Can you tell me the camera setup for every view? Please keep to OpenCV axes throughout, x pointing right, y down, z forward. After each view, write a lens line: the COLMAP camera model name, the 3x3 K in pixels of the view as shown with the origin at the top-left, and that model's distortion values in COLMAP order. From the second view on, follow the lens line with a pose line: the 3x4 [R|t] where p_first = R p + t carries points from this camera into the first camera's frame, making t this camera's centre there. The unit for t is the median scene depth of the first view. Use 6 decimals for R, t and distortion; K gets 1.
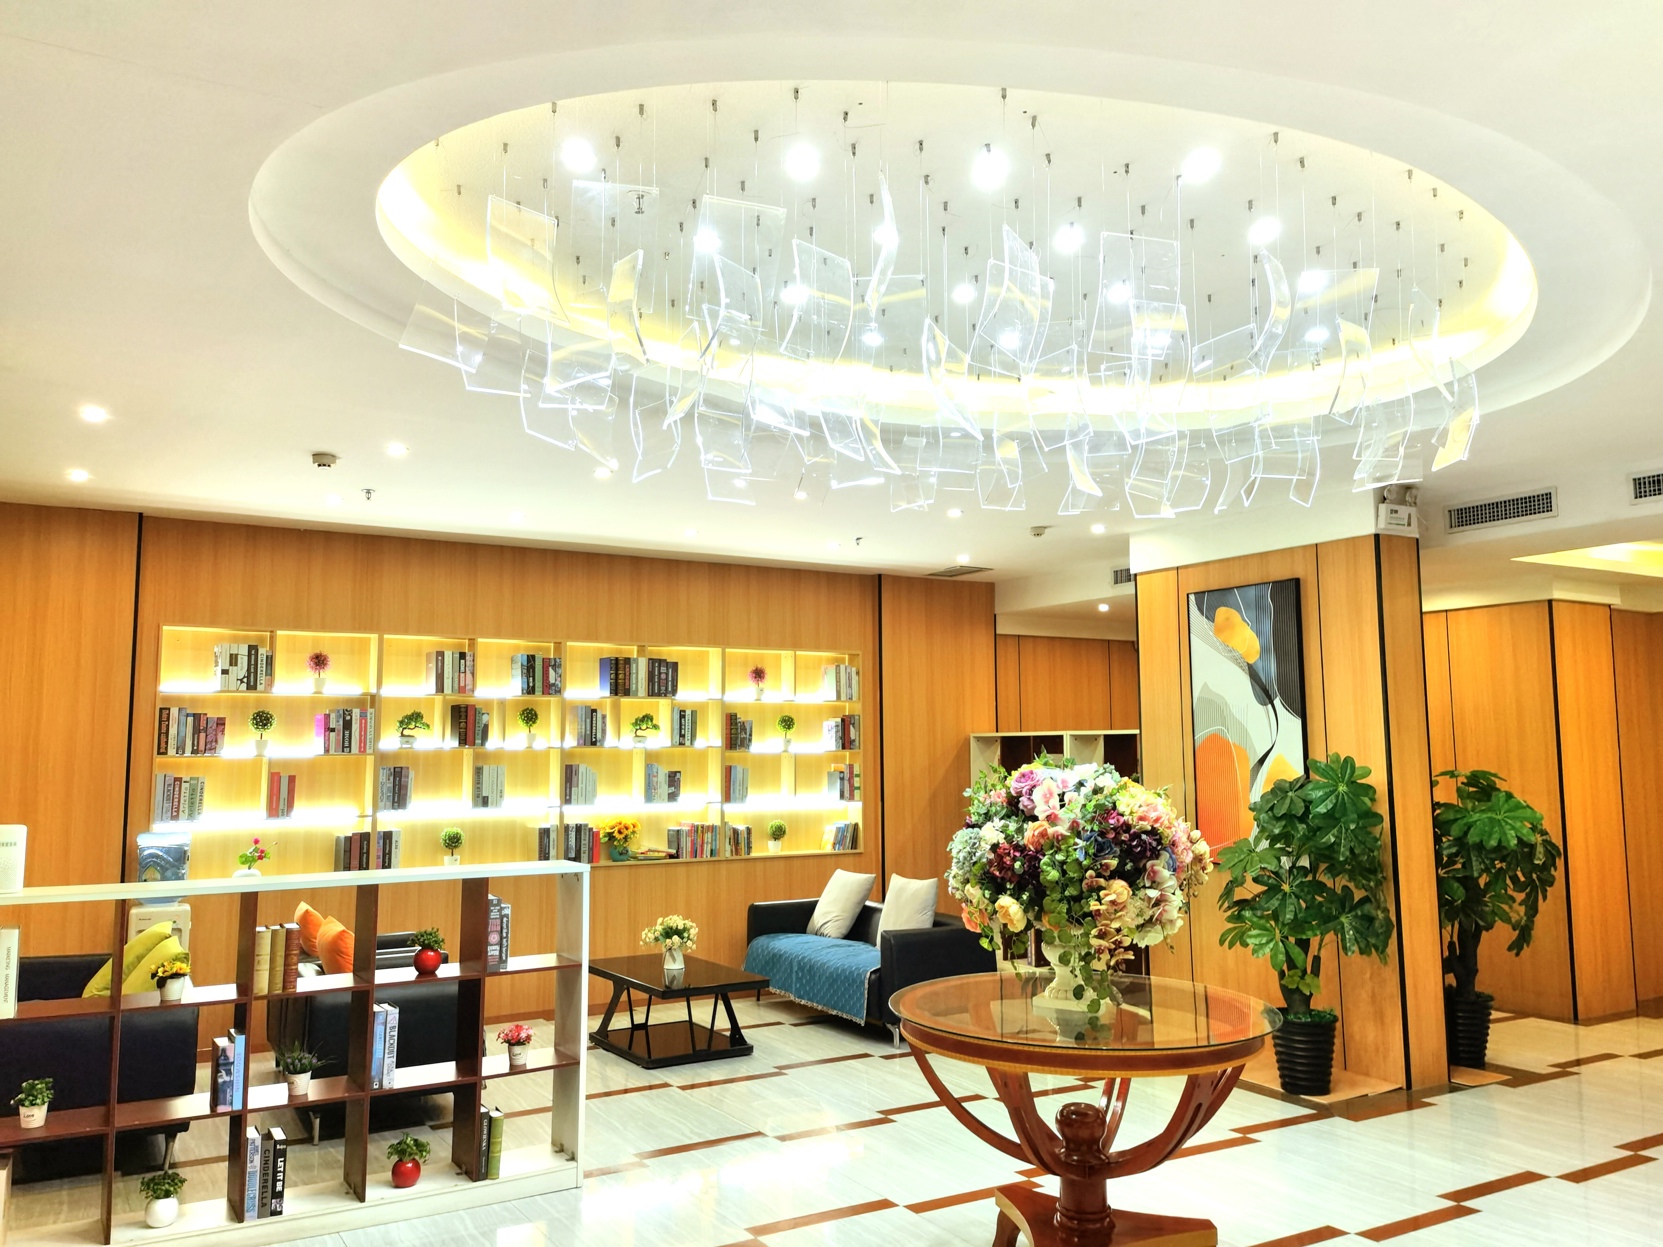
lens RADIAL K [[1292.9, 0, 828.0], [0, 1292.9, 613.3], [0, 0, 1]] dist [0.073407, 0.000351]
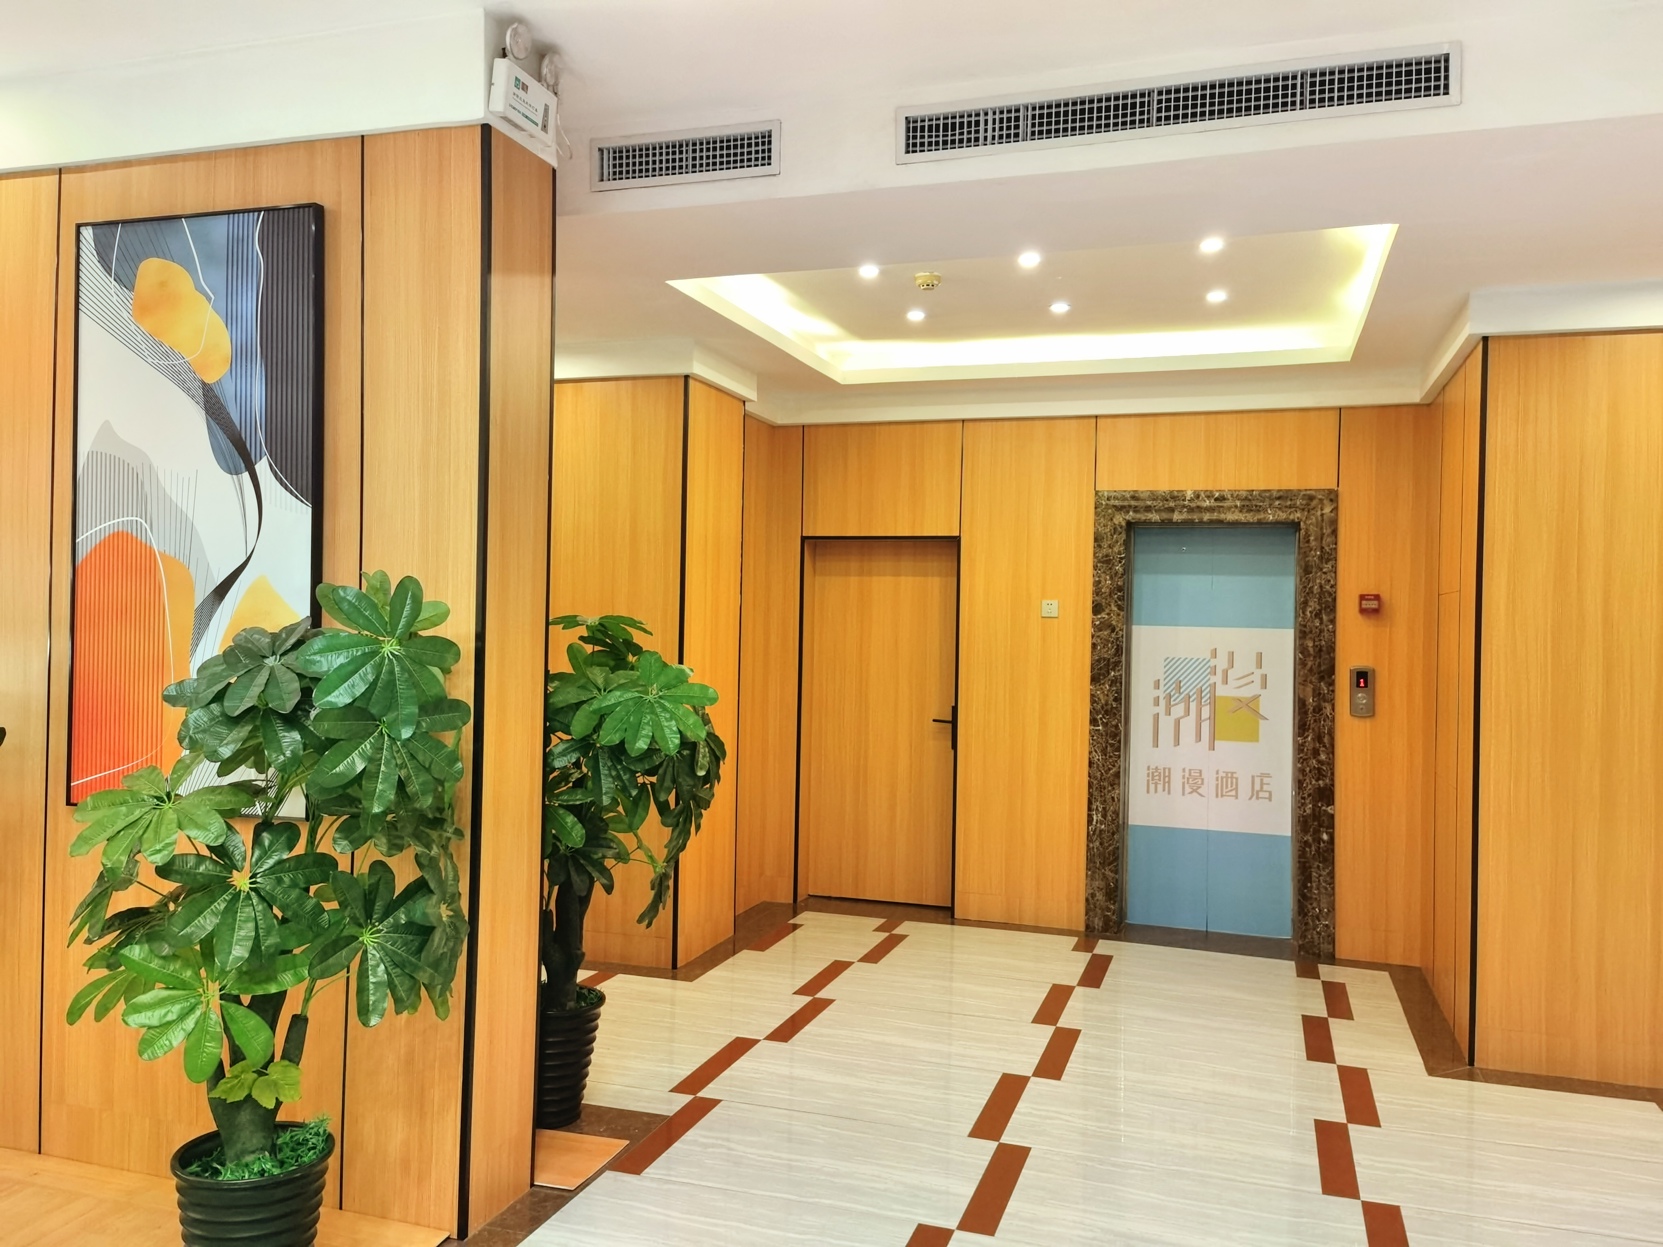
lens RADIAL K [[1299.6, 0, 828.8], [0, 1299.6, 617.5], [0, 0, 1]] dist [0.071454, -0.002295]
pose [[0.755820, 0.022229, 0.654402, 0.173435], [-0.095004, 0.992571, 0.076012, 0.061077], [-0.647851, -0.119622, 0.752316, 0.461913]]
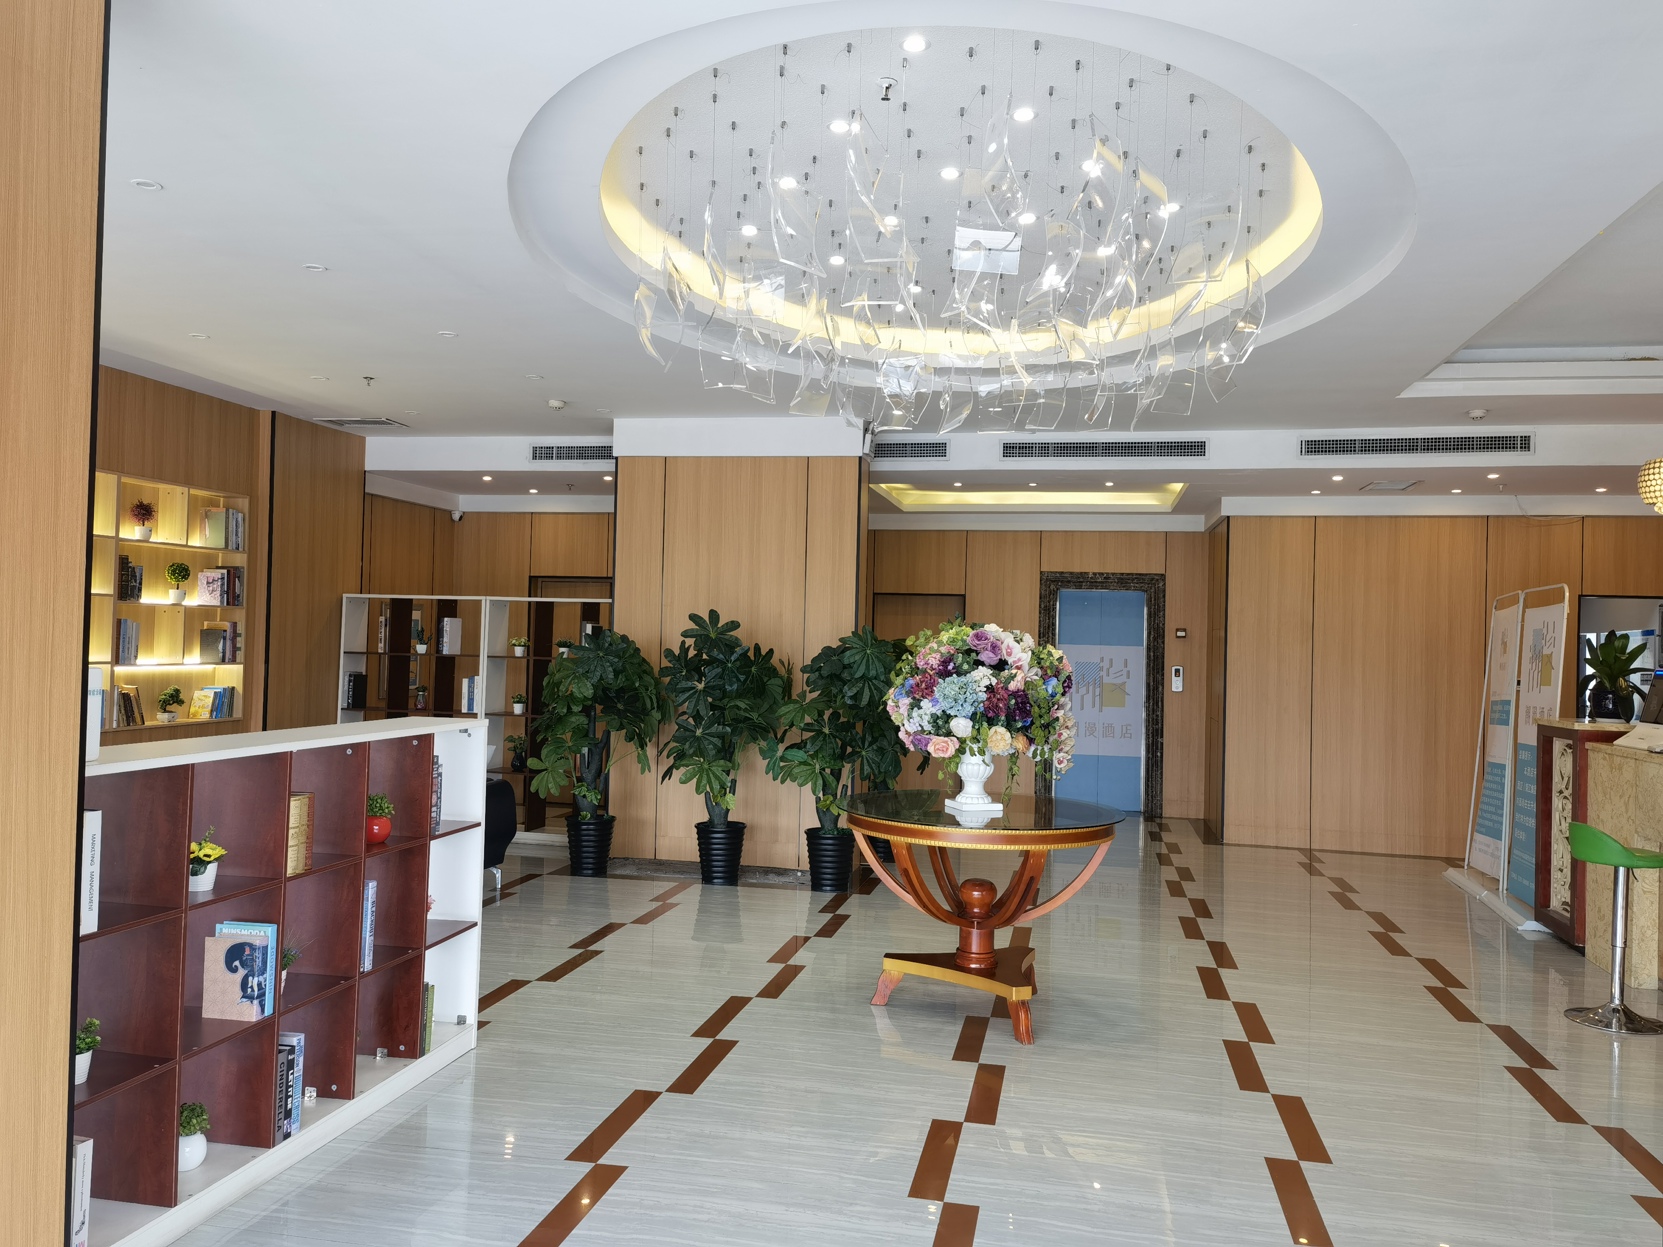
lens RADIAL K [[1299.6, 0, 828.8], [0, 1299.6, 617.5], [0, 0, 1]] dist [0.071454, -0.002295]
pose [[0.669163, 0.034932, 0.742294, -0.475173], [-0.108392, 0.992800, 0.050992, 0.030167], [-0.735168, -0.114581, 0.668132, 0.131593]]
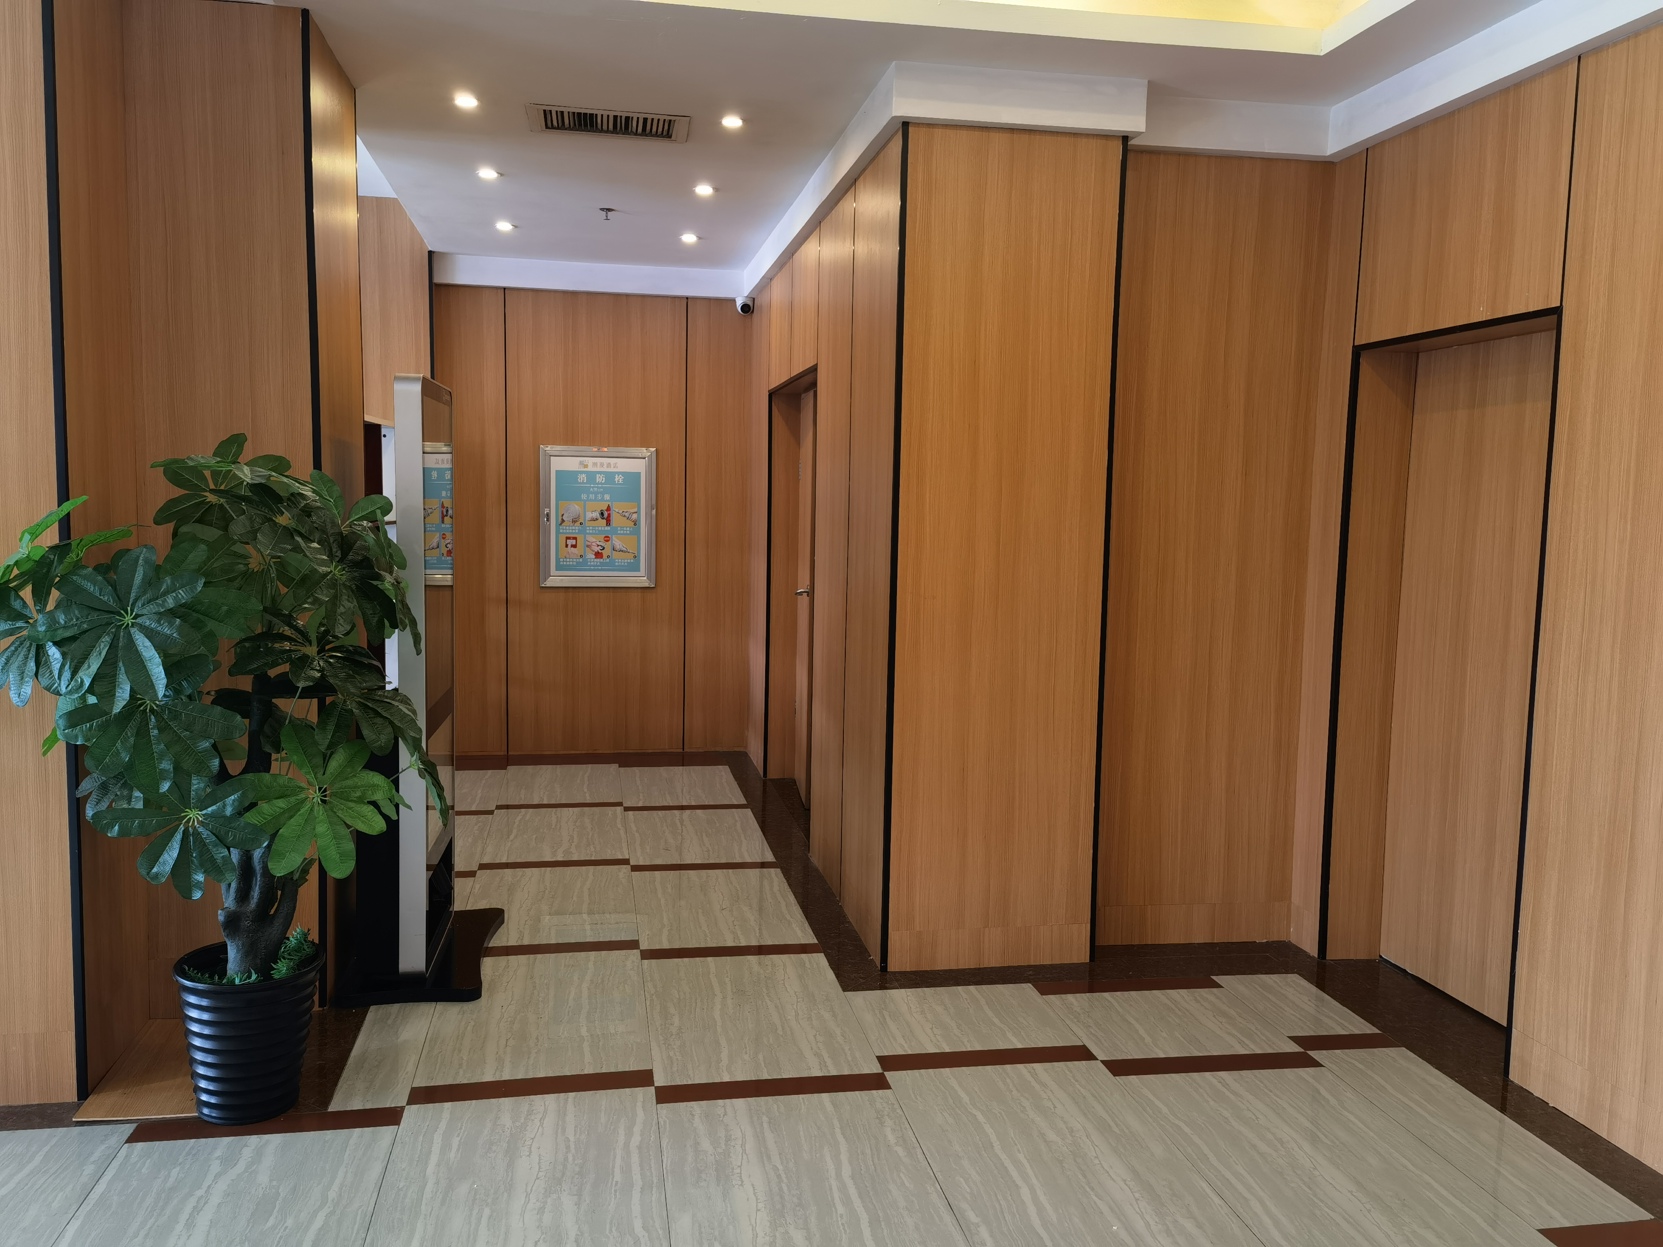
lens RADIAL K [[1292.9, 0, 828.0], [0, 1292.9, 613.3], [0, 0, 1]] dist [0.073407, 0.000351]
pose [[0.936817, 0.055627, -0.345368, 0.746593], [0.013420, 0.980834, 0.194382, 0.075334], [0.349562, -0.186735, 0.918116, 0.579955]]
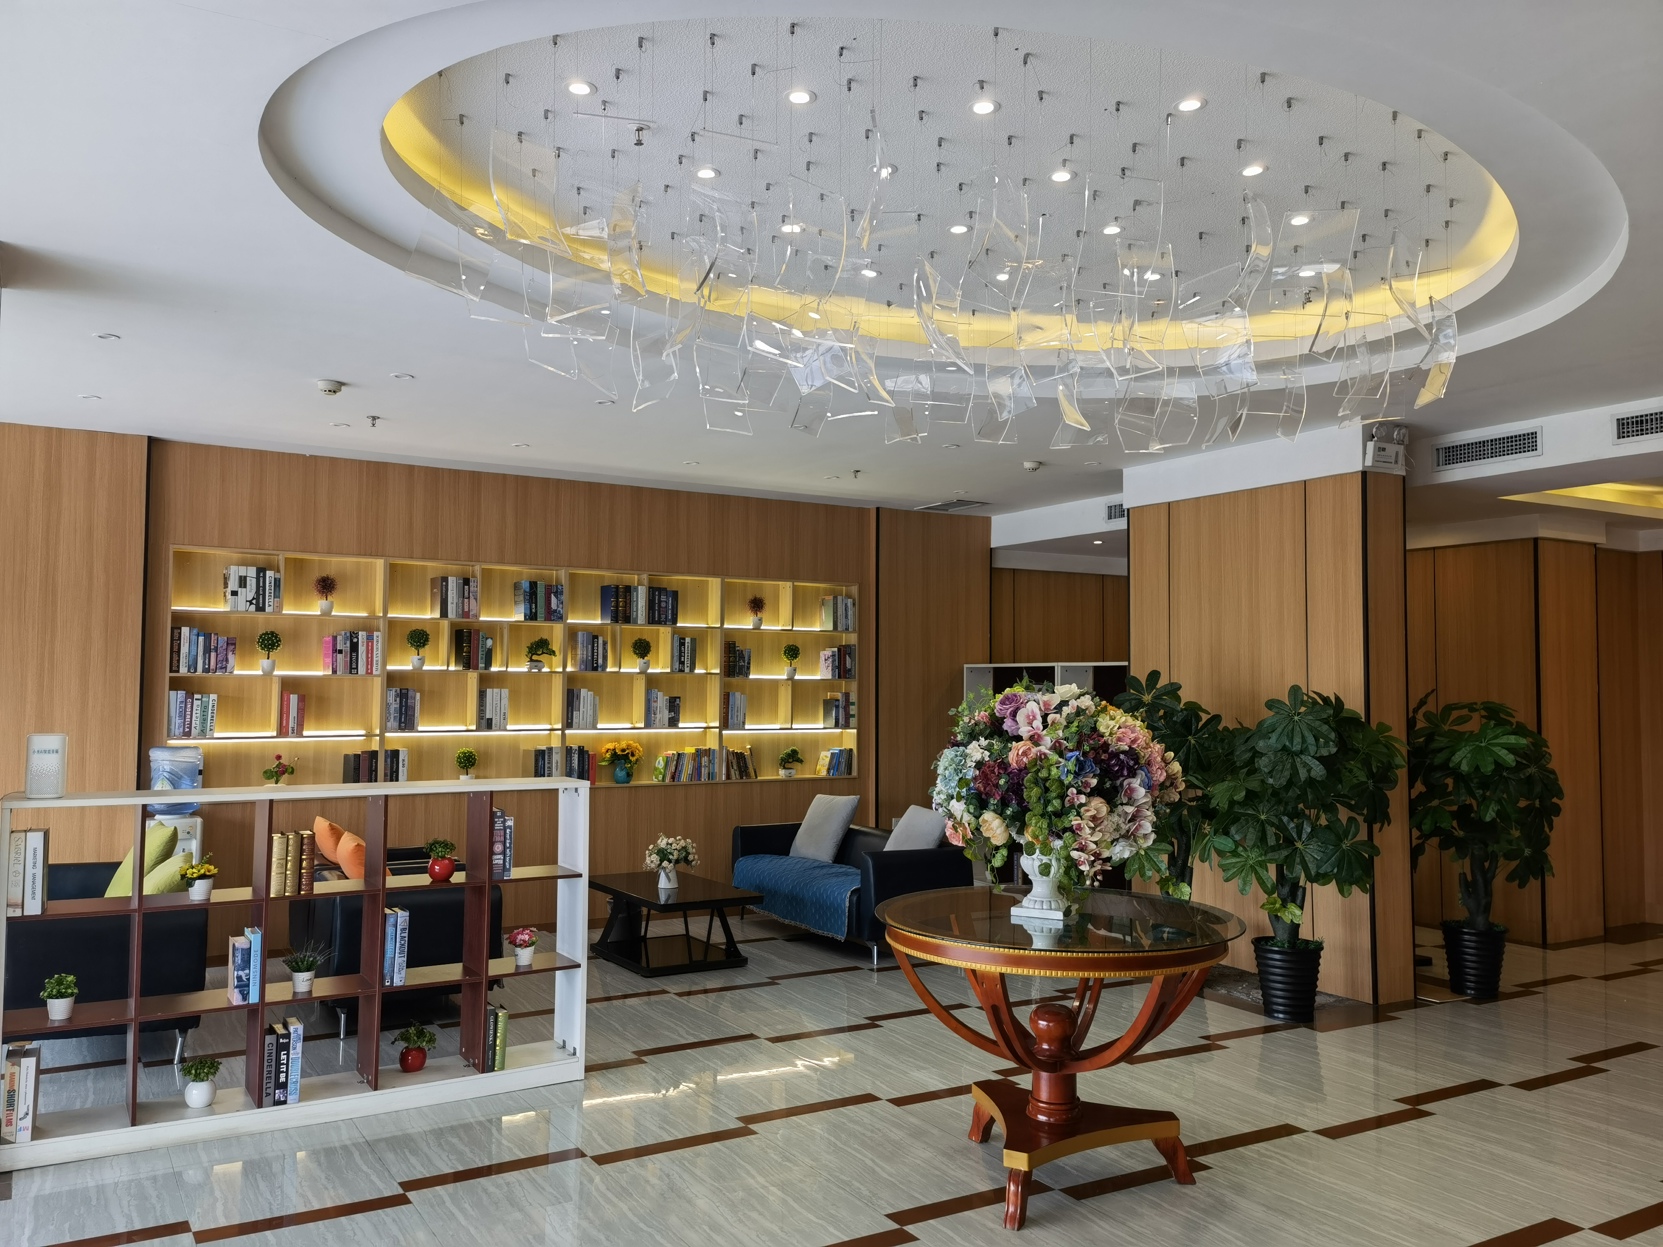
lens RADIAL K [[1292.9, 0, 828.0], [0, 1292.9, 613.3], [0, 0, 1]] dist [0.073407, 0.000351]
pose [[0.999931, 0.011742, -0.000205, 0.003208], [-0.011716, 0.998640, 0.050811, 0.002807], [0.000801, -0.050805, 0.998708, -0.020723]]
